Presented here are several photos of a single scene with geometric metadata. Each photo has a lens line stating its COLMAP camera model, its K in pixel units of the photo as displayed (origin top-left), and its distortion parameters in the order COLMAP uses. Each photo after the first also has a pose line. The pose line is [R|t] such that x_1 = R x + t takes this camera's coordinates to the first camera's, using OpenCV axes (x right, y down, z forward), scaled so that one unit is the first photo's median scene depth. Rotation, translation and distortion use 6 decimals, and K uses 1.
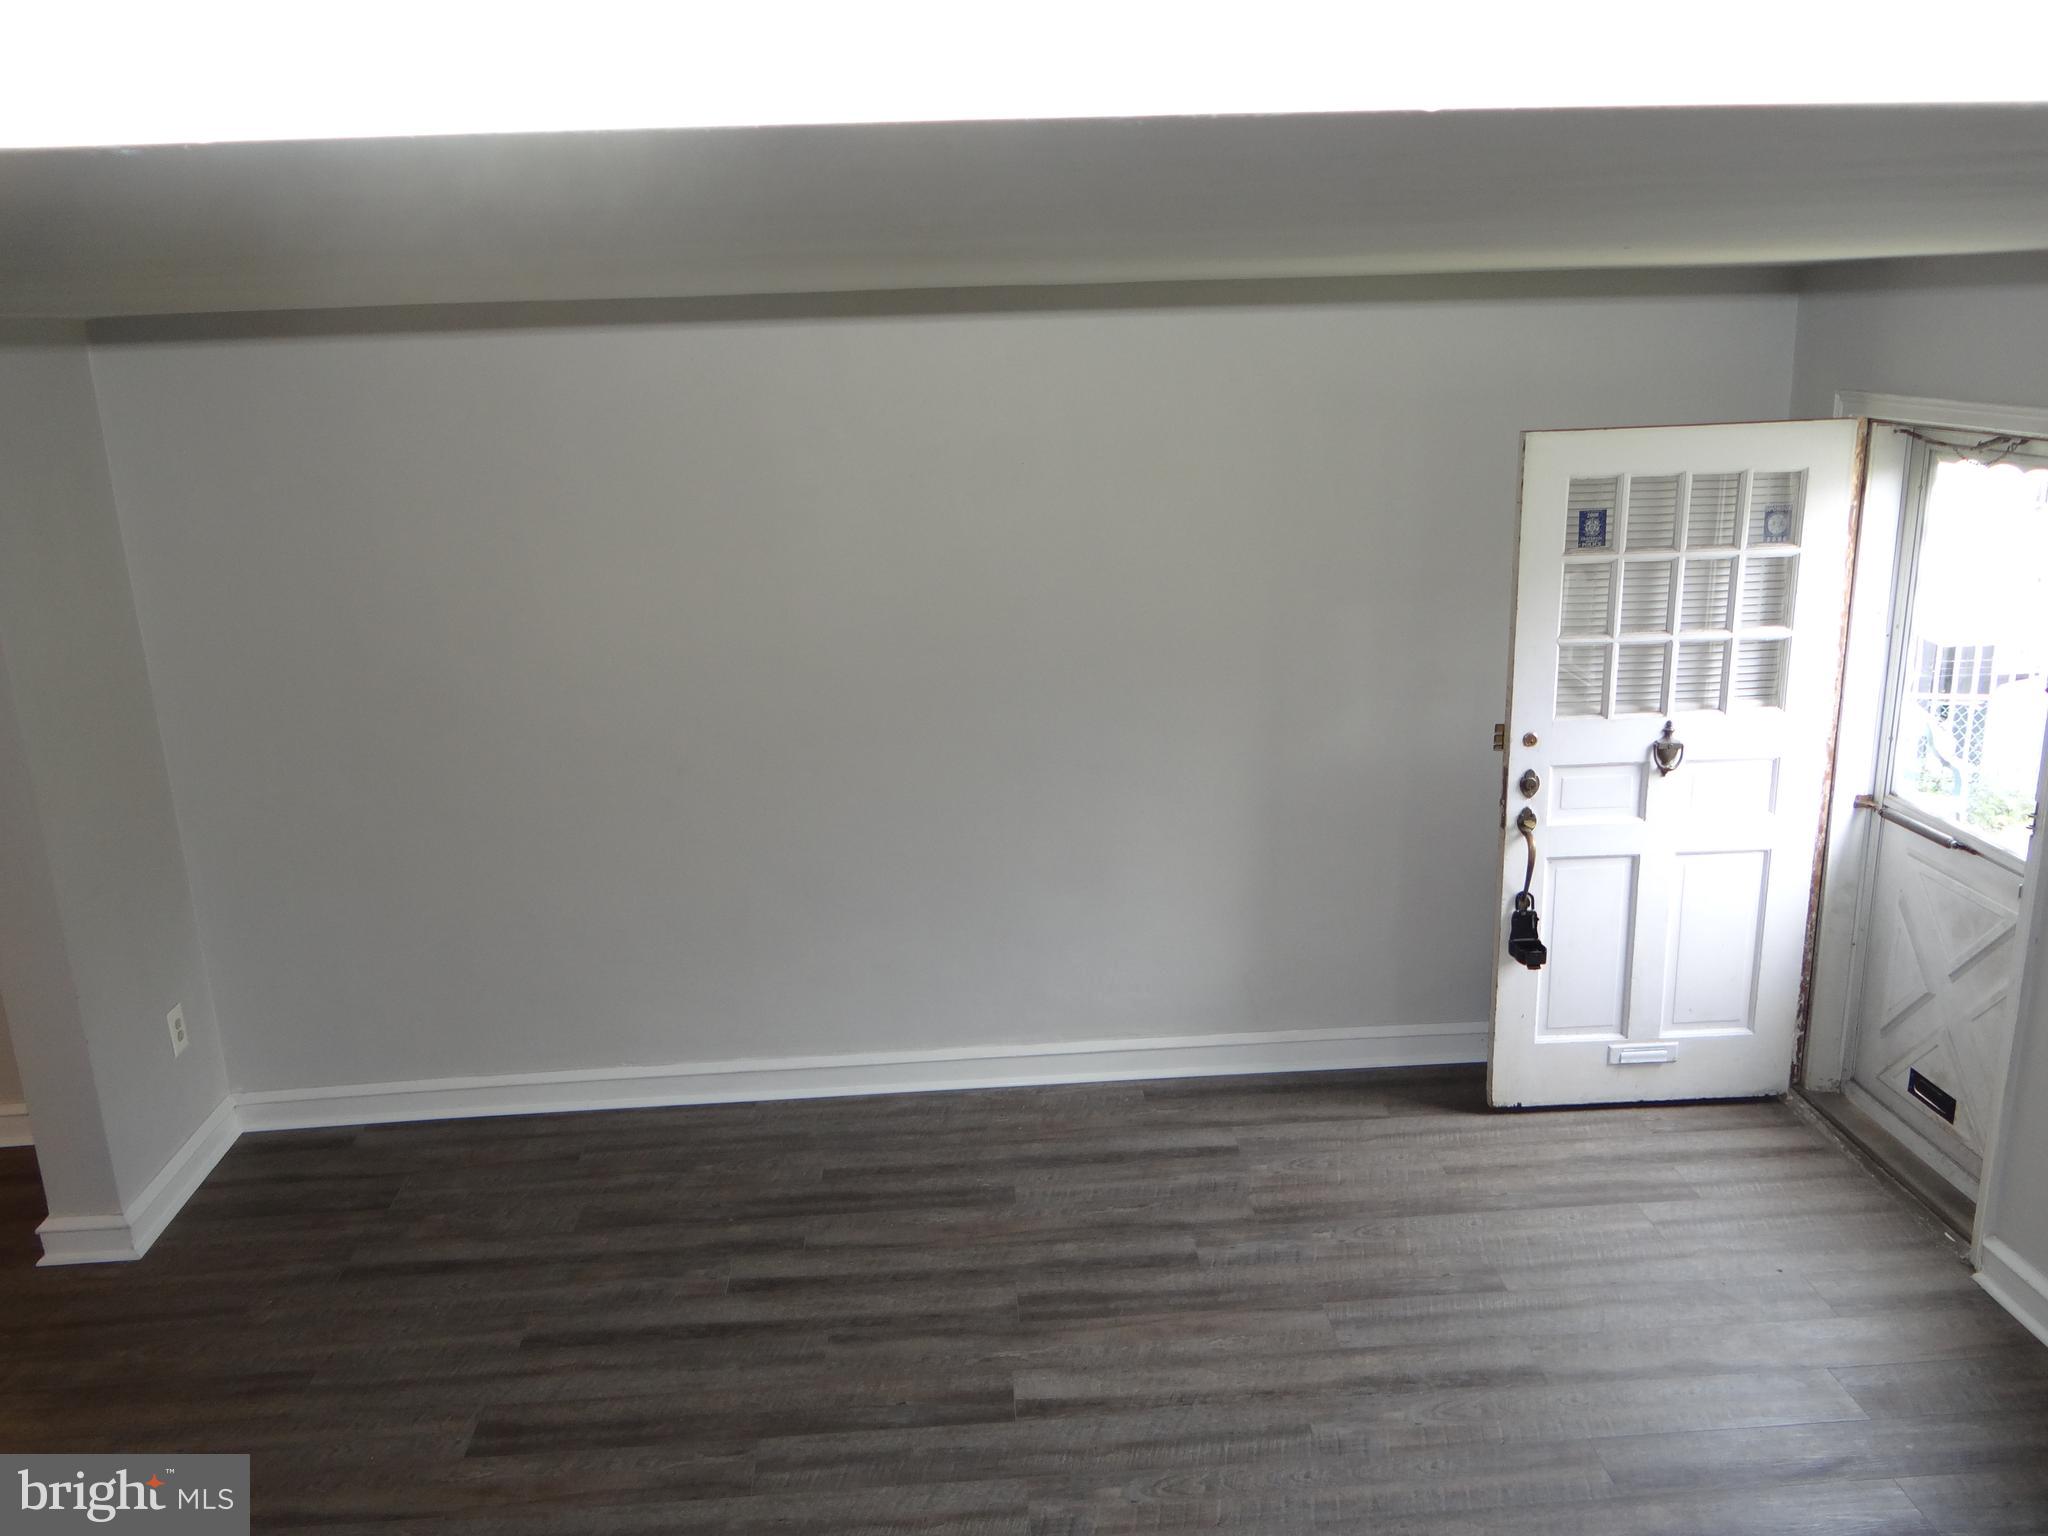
lens RADIAL K [[1644.5, 0, 1034.7], [0, 1644.5, 732.4], [0, 0, 1]] dist [0.023463, -0.026158]
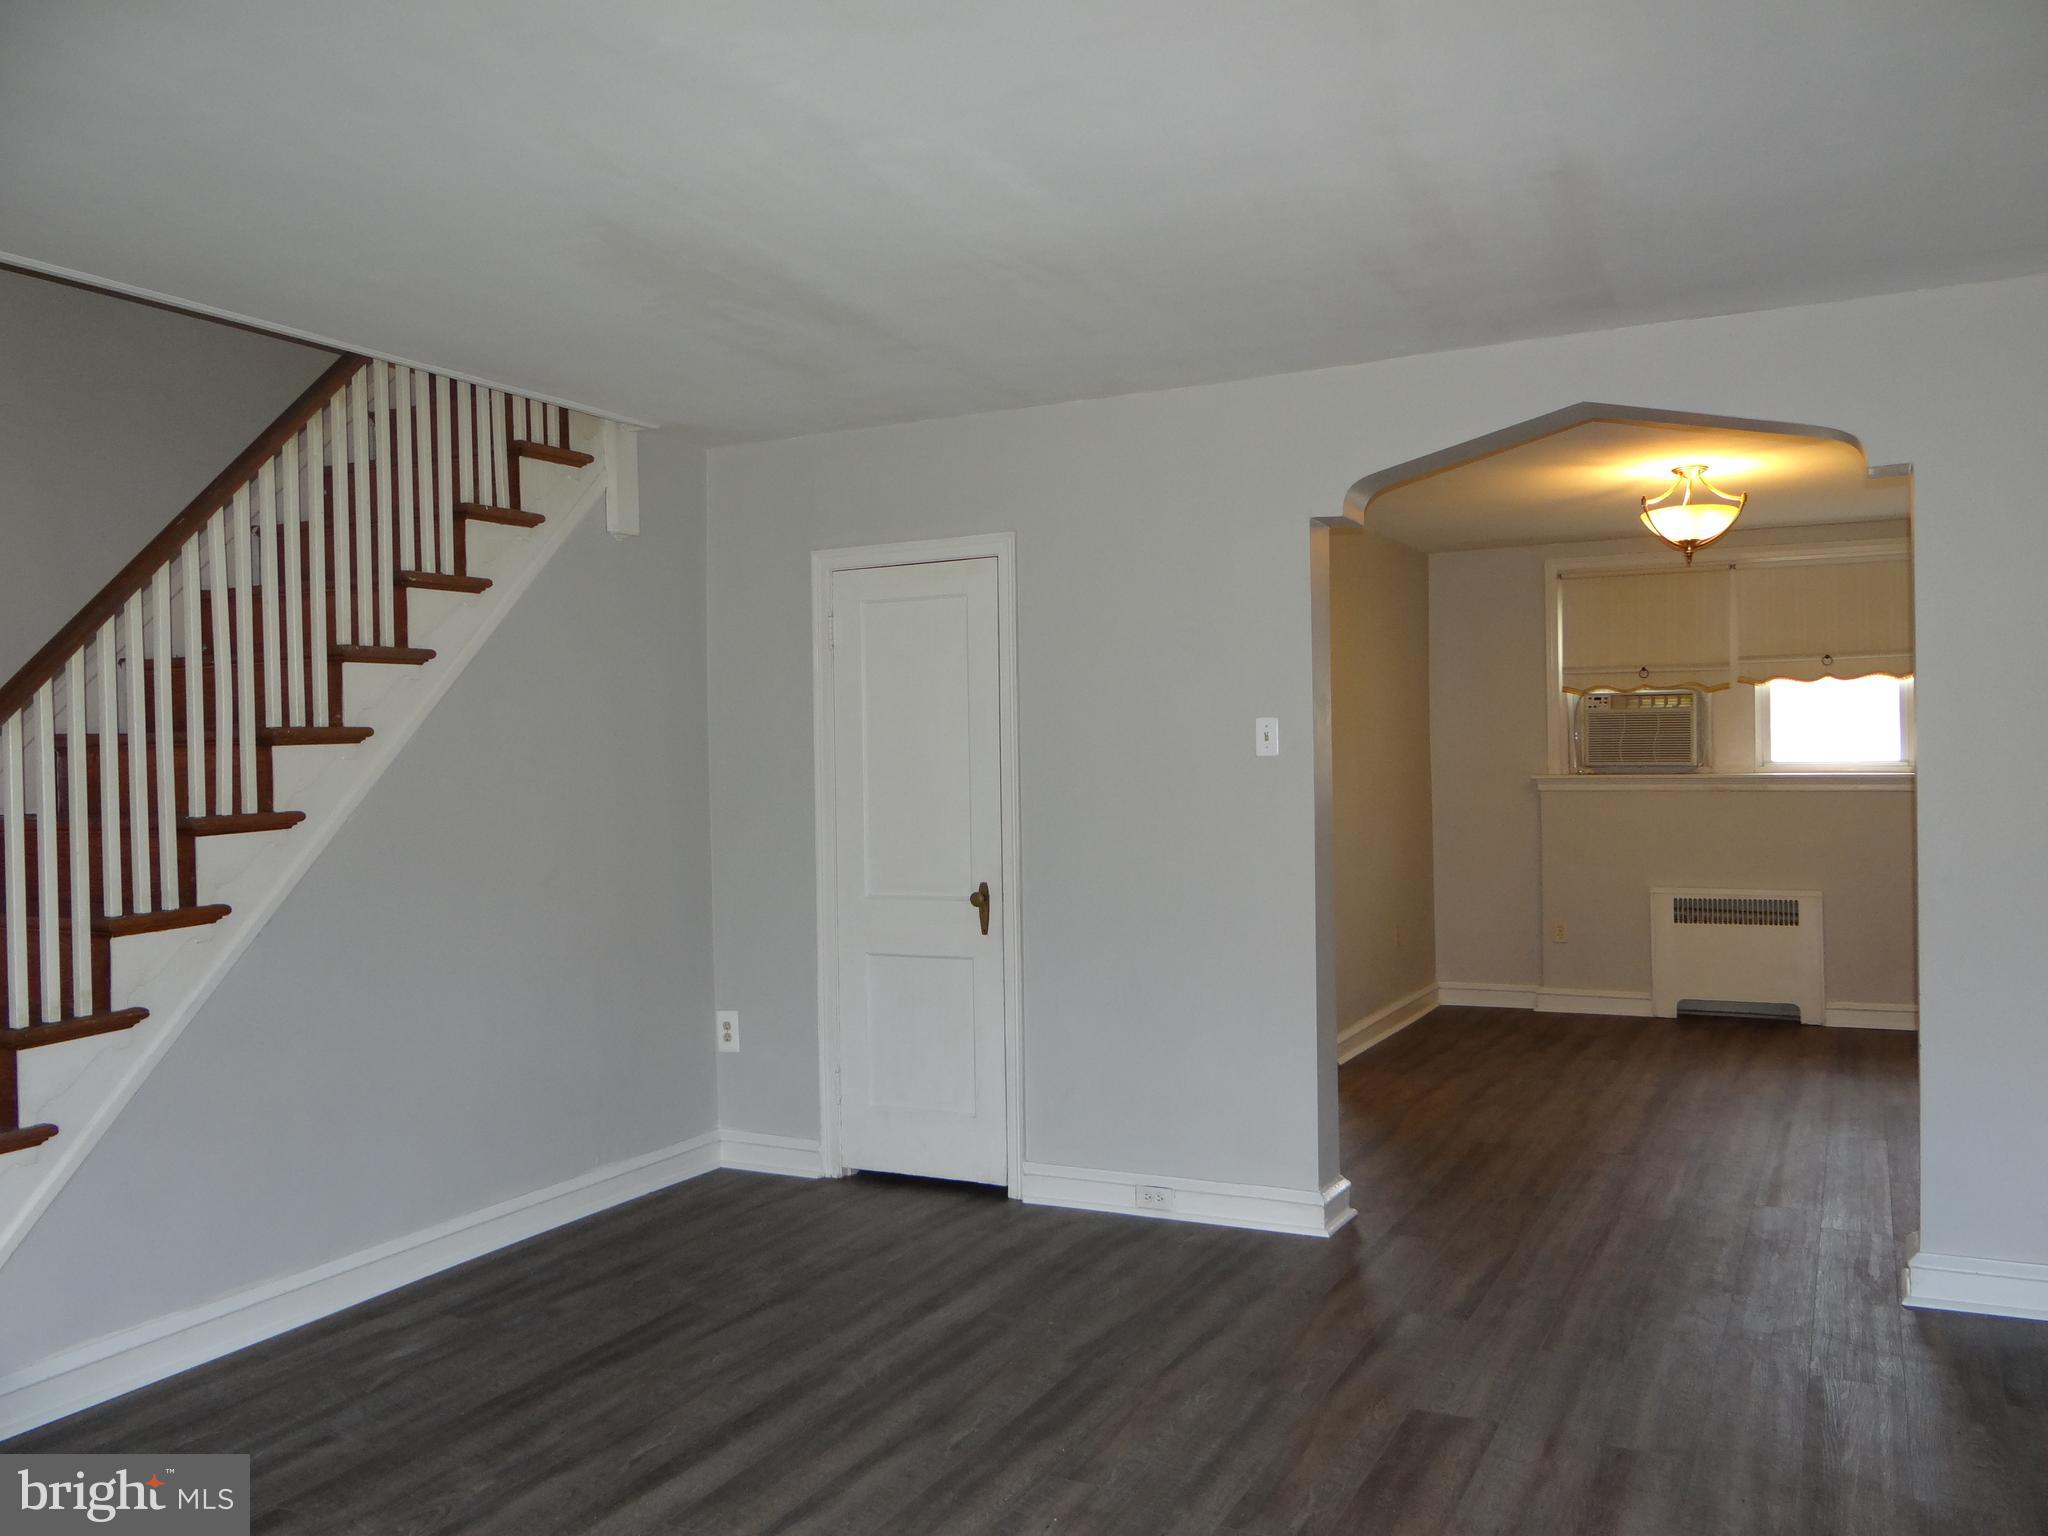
lens RADIAL K [[1644.5, 0, 1029.7], [0, 1644.5, 762.0], [0, 0, 1]] dist [0.023463, -0.026158]
pose [[-0.498199, 0.047131, -0.865781, 0.489344], [-0.186737, 0.969257, 0.160218, -0.022109], [0.846715, 0.241494, -0.474082, 1.034481]]
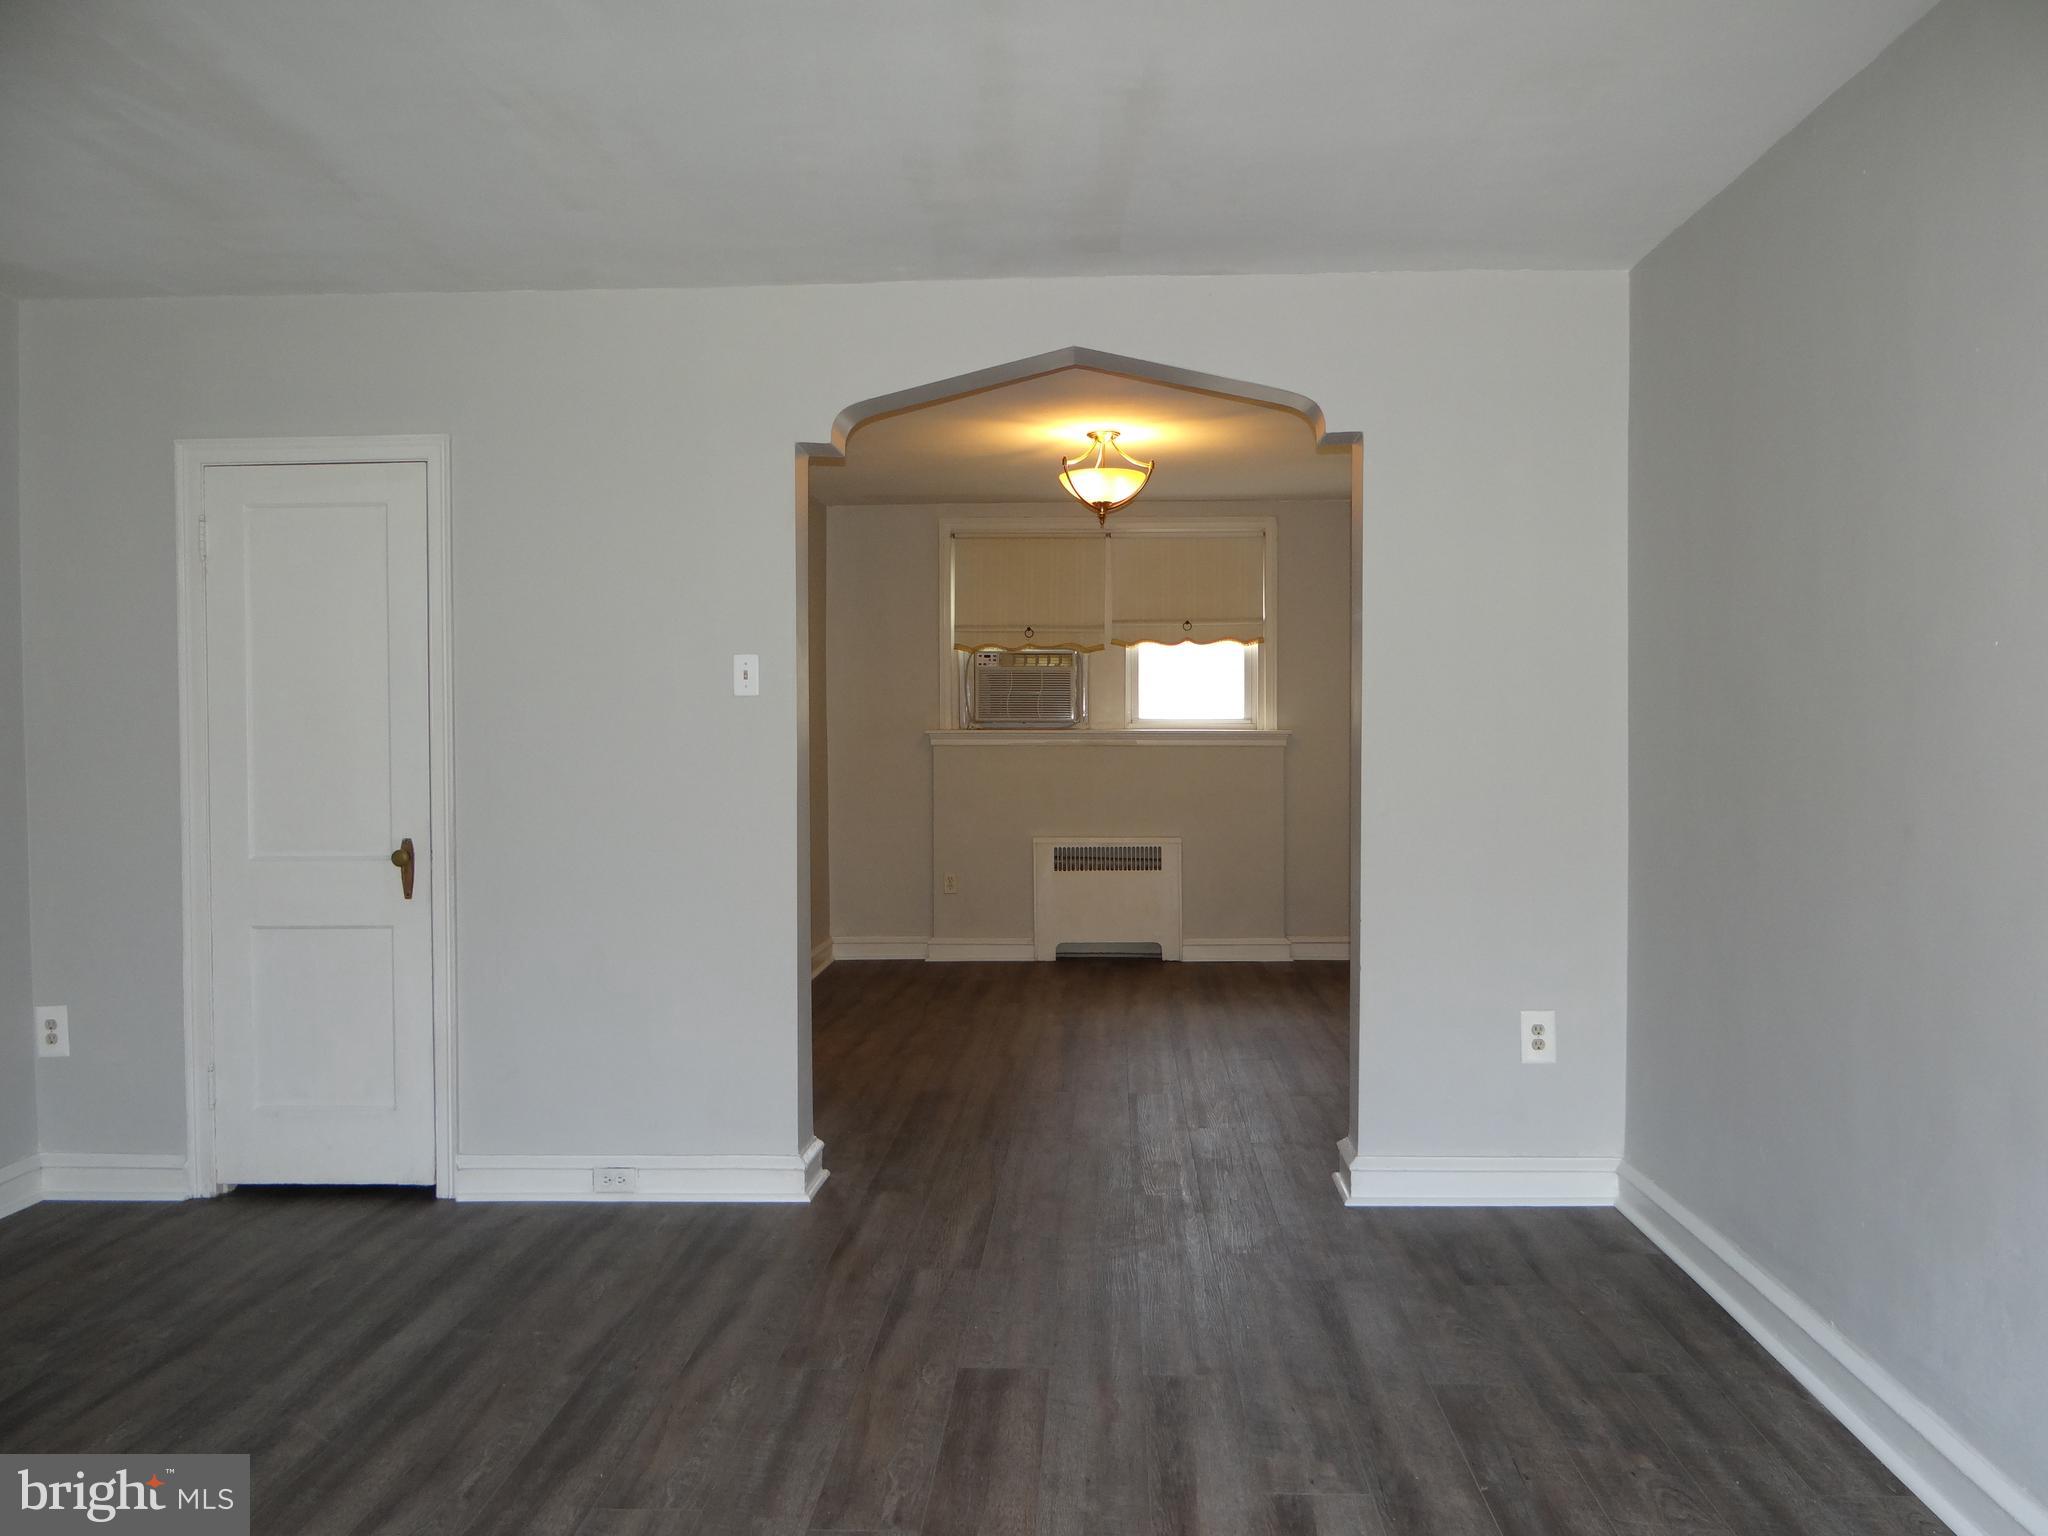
lens RADIAL K [[1644.5, 0, 1028.1], [0, 1644.5, 763.1], [0, 0, 1]] dist [0.023463, -0.026158]
pose [[-0.106607, 0.065066, -0.992170, 0.458016], [-0.243655, 0.965722, 0.089512, 0.028497], [0.963985, 0.251290, -0.087099, 0.910587]]
